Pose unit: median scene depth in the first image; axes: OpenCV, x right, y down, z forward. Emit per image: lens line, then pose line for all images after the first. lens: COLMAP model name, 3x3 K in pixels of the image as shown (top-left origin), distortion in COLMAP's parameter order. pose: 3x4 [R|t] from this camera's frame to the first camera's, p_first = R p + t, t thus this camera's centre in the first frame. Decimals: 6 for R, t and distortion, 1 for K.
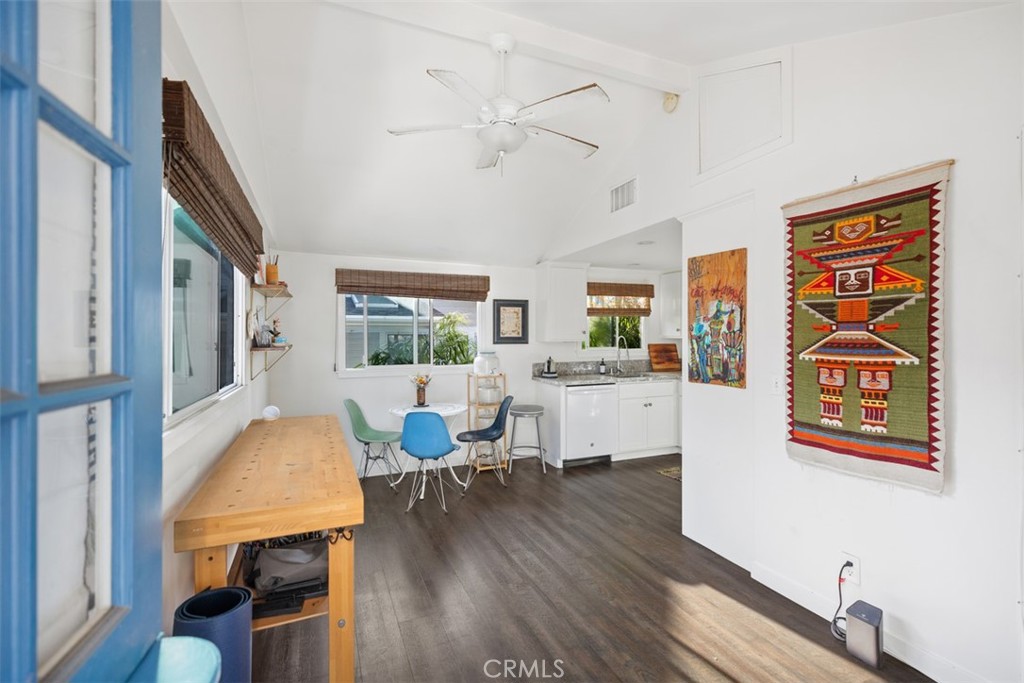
lens RADIAL K [[460.8, 0, 512.0], [0, 460.8, 341.5], [0, 0, 1]] dist [0.000747, 0.000027]
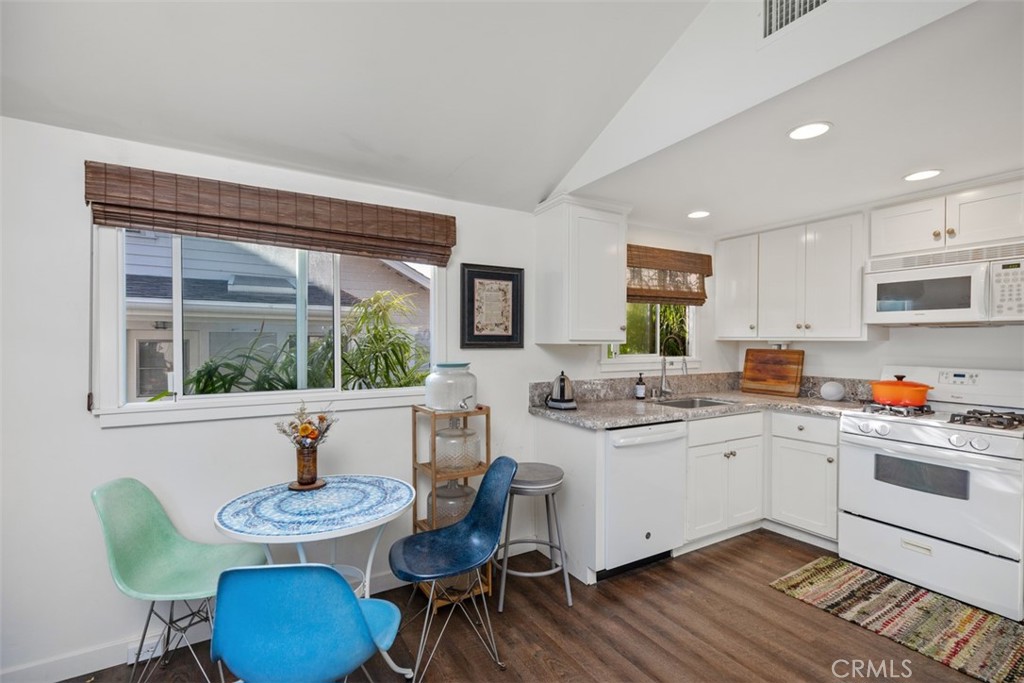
lens RADIAL K [[467.6, 0, 512.8], [0, 467.6, 348.7], [0, 0, 1]] dist [0.002244, -0.000019]
pose [[0.990829, 0.005511, 0.135006, -0.053064], [-0.006603, 0.999949, 0.007642, 0.001736], [-0.134957, -0.008463, 0.990815, 0.449686]]
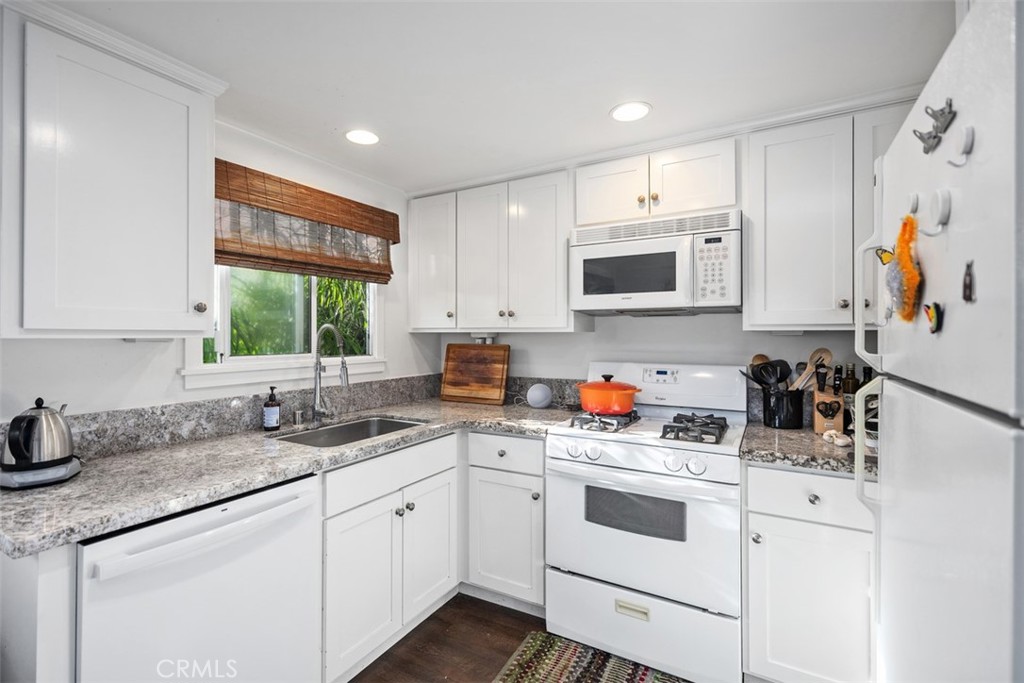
lens RADIAL K [[460.8, 0, 512.0], [0, 460.8, 341.5], [0, 0, 1]] dist [0.000747, 0.000027]
pose [[0.791950, -0.002811, 0.610579, 0.133659], [0.002705, 0.999996, 0.001096, 0.002147], [-0.610580, 0.000784, 0.791954, 0.641883]]
